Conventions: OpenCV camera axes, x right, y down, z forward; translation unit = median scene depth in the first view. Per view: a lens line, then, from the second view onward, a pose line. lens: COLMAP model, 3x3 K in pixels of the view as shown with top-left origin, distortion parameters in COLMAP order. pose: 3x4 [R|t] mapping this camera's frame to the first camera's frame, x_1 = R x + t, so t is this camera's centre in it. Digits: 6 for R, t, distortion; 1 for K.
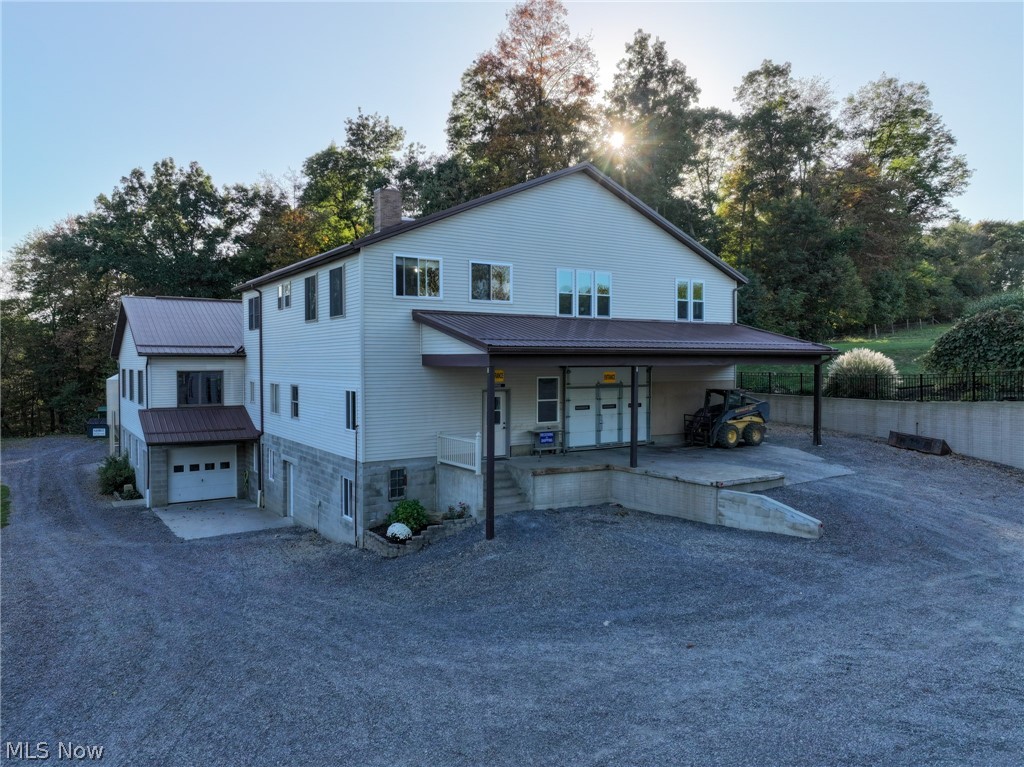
lens RADIAL K [[715.8, 0, 508.2], [0, 715.8, 379.2], [0, 0, 1]] dist [0.000948, 0.004894]
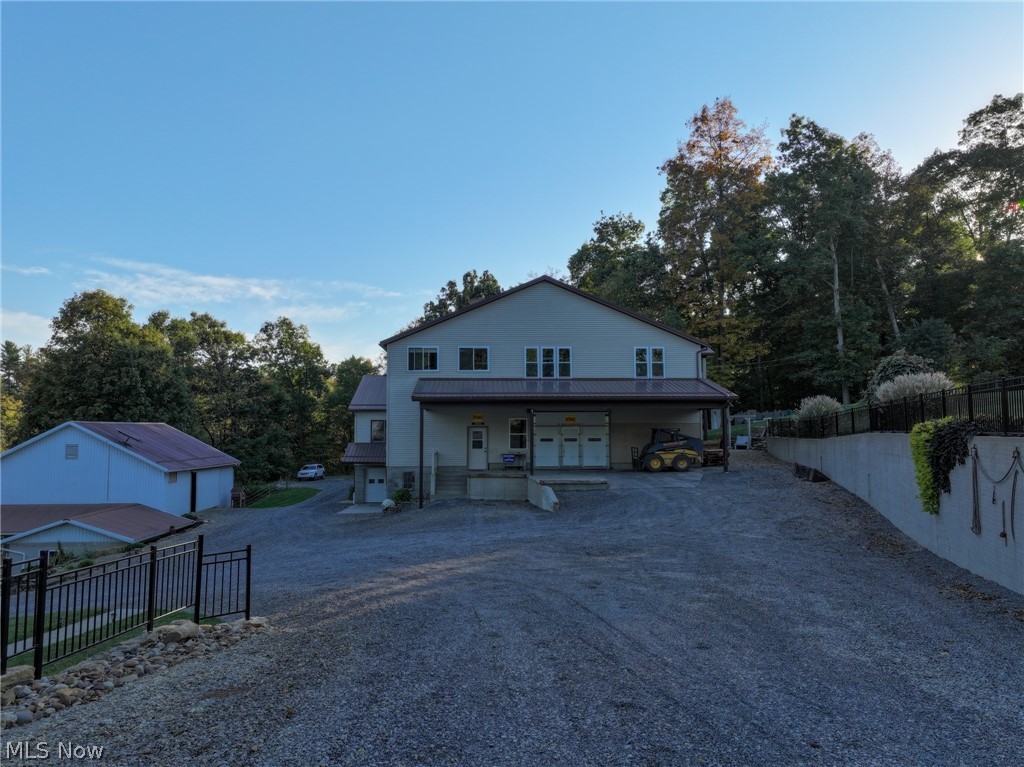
lens RADIAL K [[715.8, 0, 508.2], [0, 715.8, 379.2], [0, 0, 1]] dist [0.000948, 0.004894]
pose [[0.861092, -0.037666, -0.507052, 0.660860], [-0.009698, 0.995854, -0.090446, 0.041525], [0.508357, 0.082800, 0.857157, -0.254228]]
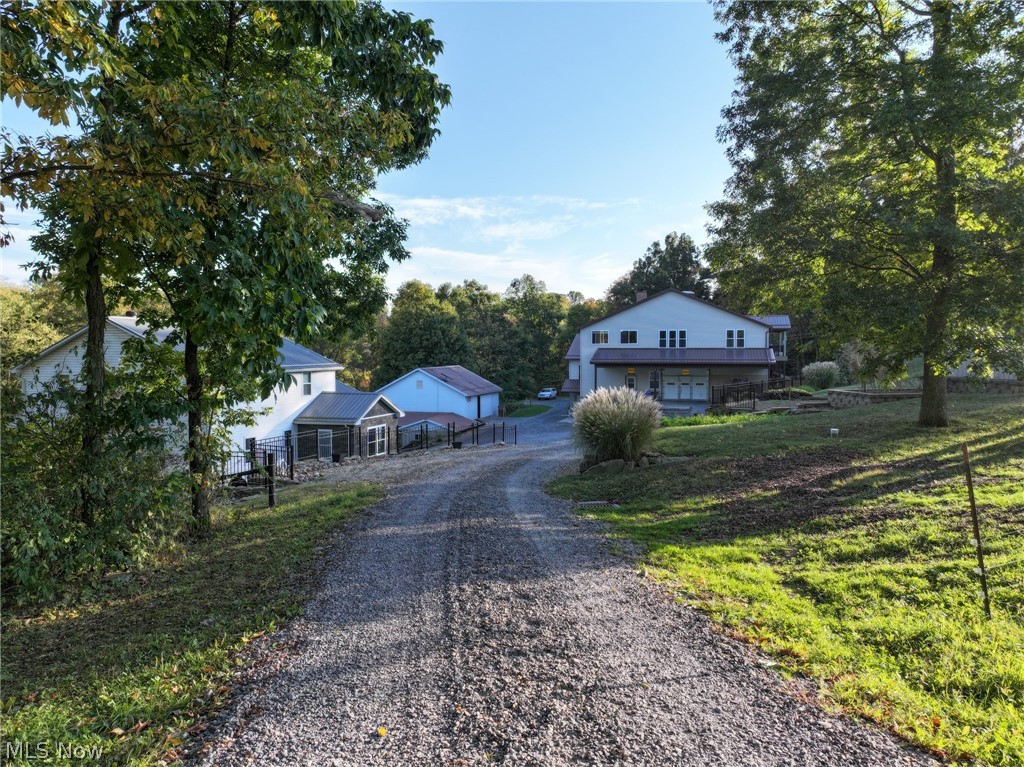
lens RADIAL K [[715.8, 0, 508.2], [0, 715.8, 379.2], [0, 0, 1]] dist [0.000948, 0.004894]
pose [[0.646597, 0.033630, -0.762090, 1.402768], [-0.016504, 0.999411, 0.030099, -0.036865], [0.762653, -0.006884, 0.646771, -0.907394]]
